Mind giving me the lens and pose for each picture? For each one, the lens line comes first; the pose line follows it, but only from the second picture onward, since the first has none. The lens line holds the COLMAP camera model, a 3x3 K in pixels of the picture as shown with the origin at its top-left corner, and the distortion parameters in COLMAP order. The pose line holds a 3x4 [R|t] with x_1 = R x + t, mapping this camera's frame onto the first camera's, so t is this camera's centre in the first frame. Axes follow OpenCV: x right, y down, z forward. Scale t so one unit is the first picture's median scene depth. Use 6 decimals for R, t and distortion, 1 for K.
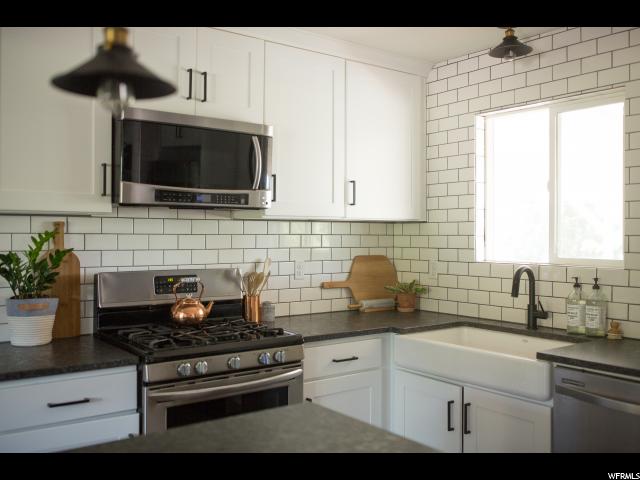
lens RADIAL K [[610.8, 0, 320.0], [0, 610.8, 240.0], [0, 0, 1]] dist [-0.002232, -0.000302]
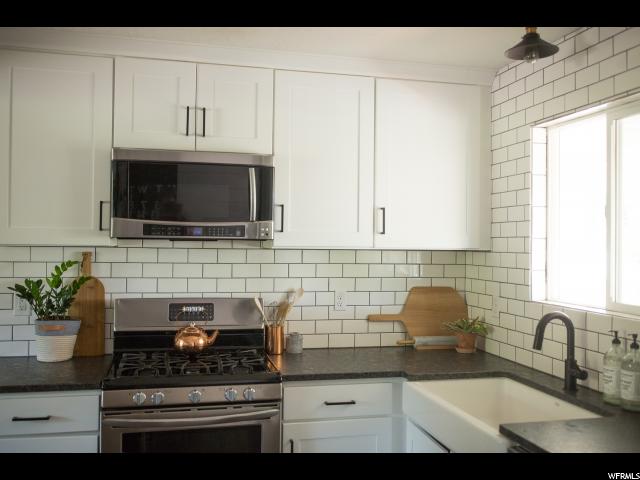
lens RADIAL K [[610.8, 0, 320.0], [0, 610.8, 240.0], [0, 0, 1]] dist [-0.002232, -0.000302]
pose [[0.915742, 0.006228, -0.401718, 0.366475], [-0.012860, 0.999822, -0.013814, -0.036977], [0.401560, 0.017816, 0.915659, 0.126267]]
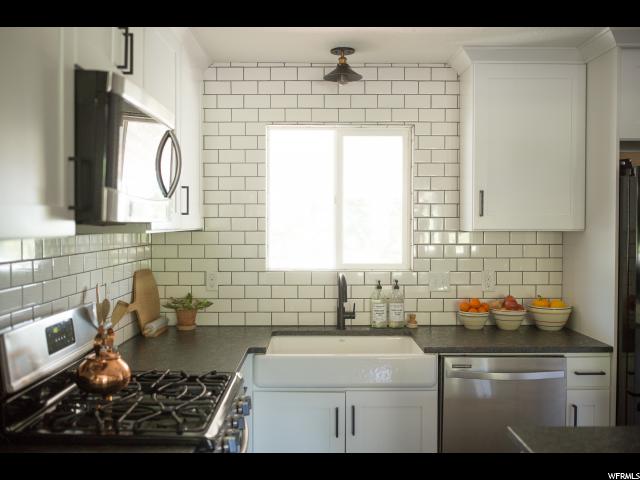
lens RADIAL K [[627.8, 0, 320.0], [0, 627.8, 240.0], [0, 0, 1]] dist [-0.006680, -0.006920]
pose [[0.599424, -0.024413, 0.800059, -0.587080], [0.007982, 0.999667, 0.024524, -0.044935], [-0.800392, -0.008314, 0.599420, 0.344551]]
